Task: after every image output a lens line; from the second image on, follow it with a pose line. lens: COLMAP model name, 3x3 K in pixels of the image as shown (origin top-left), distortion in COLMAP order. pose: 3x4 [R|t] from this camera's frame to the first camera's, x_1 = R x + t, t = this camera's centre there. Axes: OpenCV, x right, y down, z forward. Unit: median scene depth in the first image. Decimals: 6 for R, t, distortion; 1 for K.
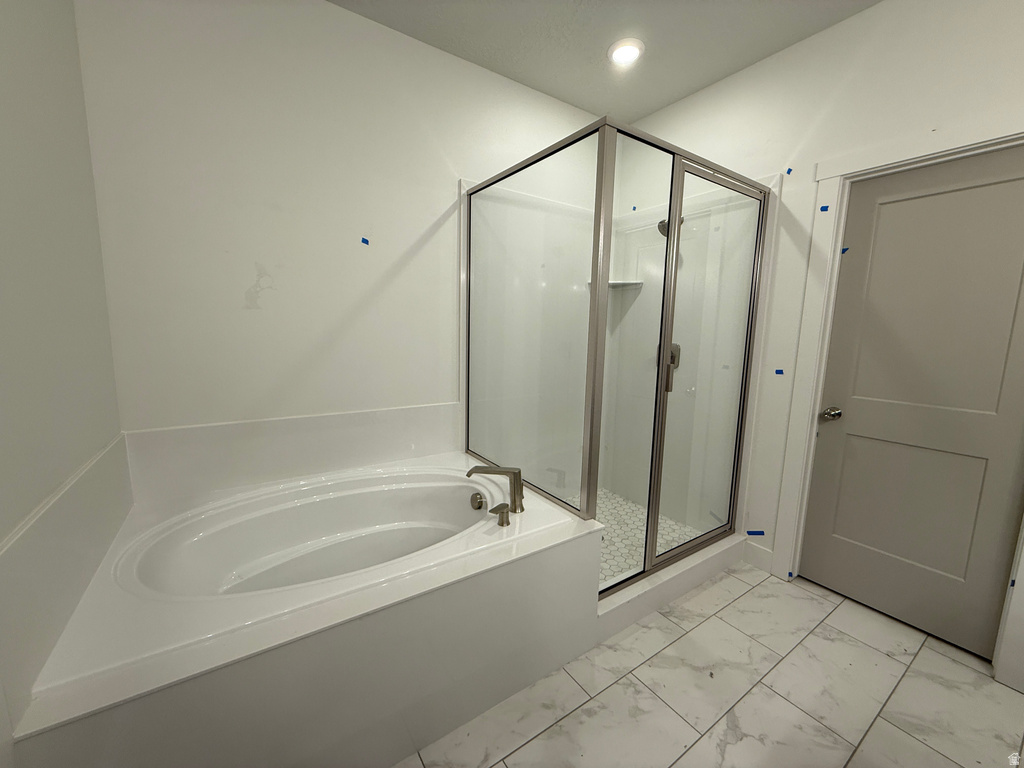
lens RADIAL K [[408.3, 0, 510.3], [0, 408.3, 388.0], [0, 0, 1]] dist [0.001213, -0.000162]
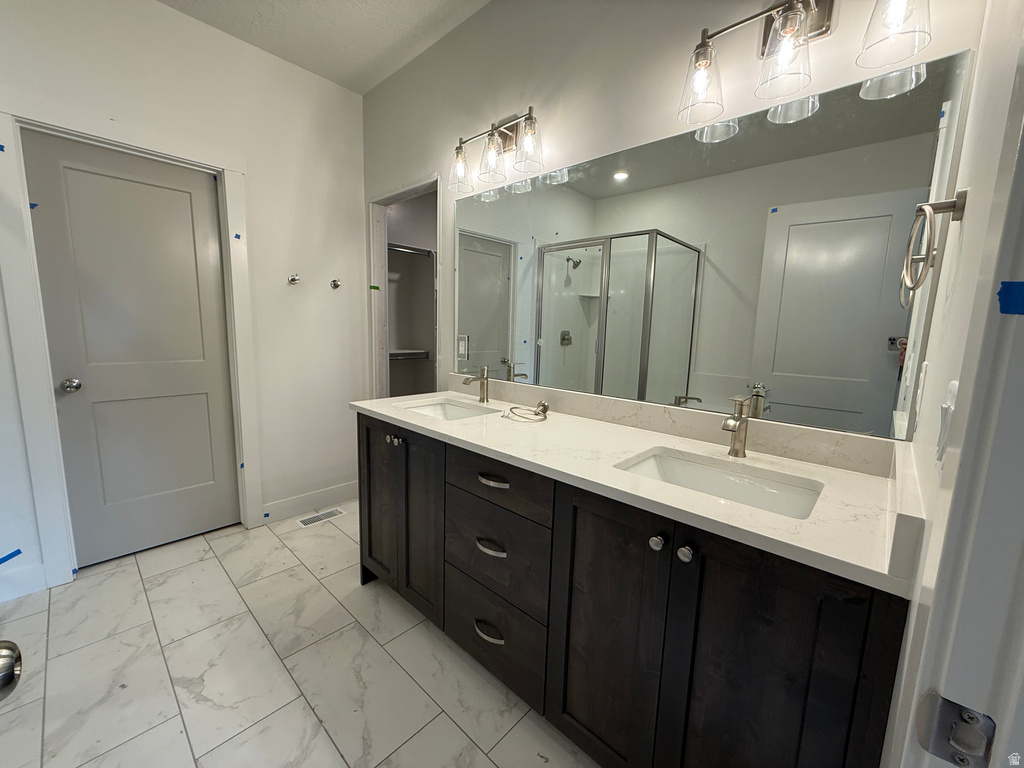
lens RADIAL K [[408.3, 0, 515.0], [0, 408.3, 385.5], [0, 0, 1]] dist [0.001213, -0.000162]
pose [[-0.238218, -0.168498, 0.956484, -0.433706], [0.107627, 0.974190, 0.198422, -0.016484], [-0.965230, 0.150211, -0.213935, 0.265851]]
